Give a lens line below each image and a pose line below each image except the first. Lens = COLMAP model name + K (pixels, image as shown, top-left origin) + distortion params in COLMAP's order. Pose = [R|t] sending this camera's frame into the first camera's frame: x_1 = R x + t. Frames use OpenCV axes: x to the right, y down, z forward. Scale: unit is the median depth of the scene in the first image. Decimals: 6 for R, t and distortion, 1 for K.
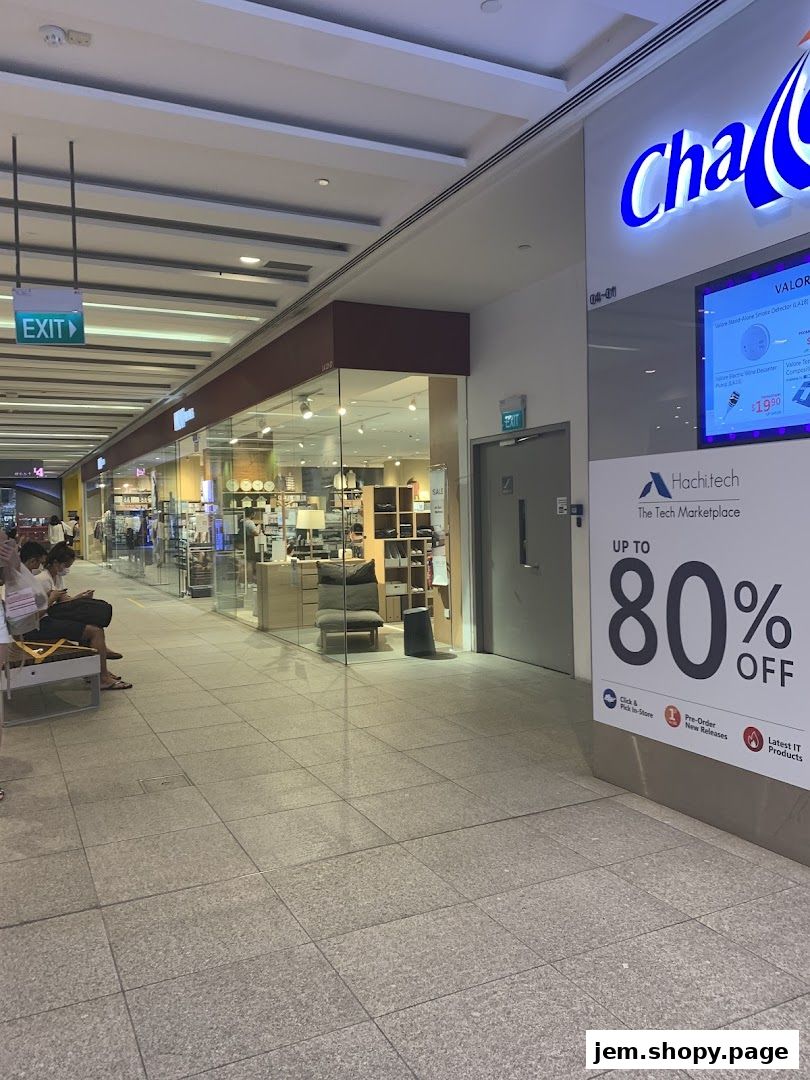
lens RADIAL K [[824.6, 0, 405.0], [0, 824.6, 540.0], [0, 0, 1]] dist [0.147308, -0.477314]
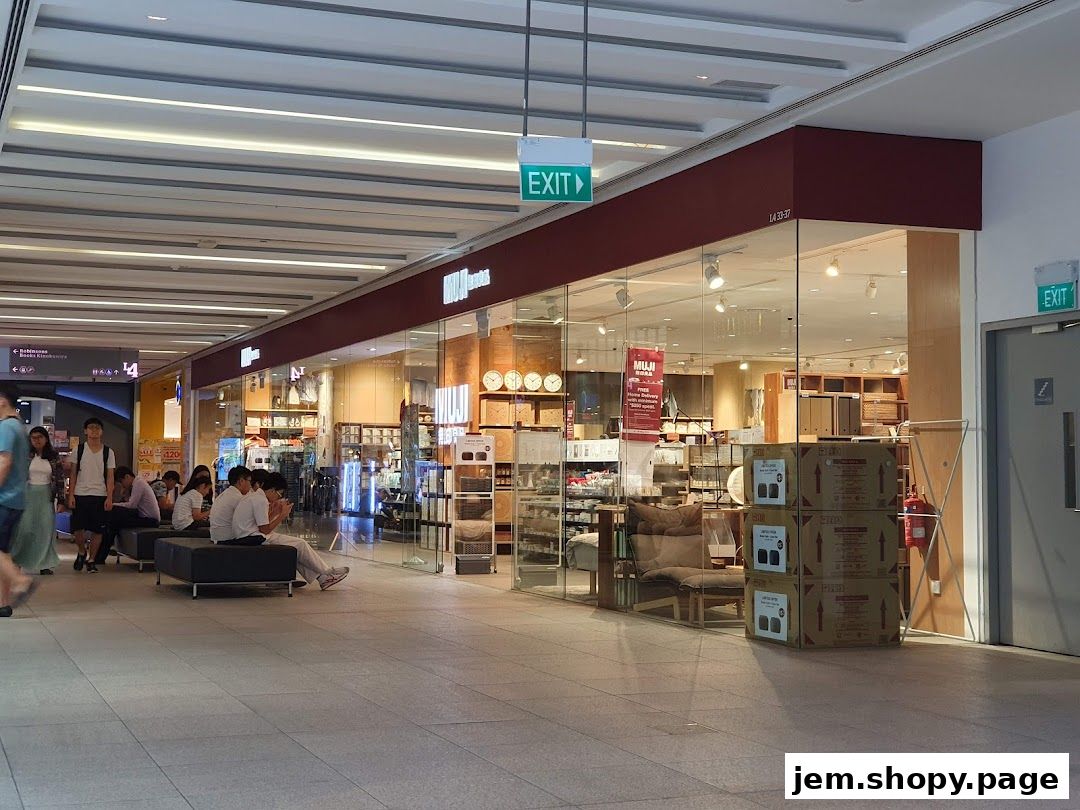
lens RADIAL K [[1609.3, 0, 538.7], [0, 1609.3, 363.6], [0, 0, 1]] dist [0.061993, -0.001497]
pose [[0.995068, 0.020223, -0.097113, -0.151205], [-0.029519, 0.995014, -0.095266, 0.047458], [0.094703, 0.097663, 0.990703, -0.336665]]
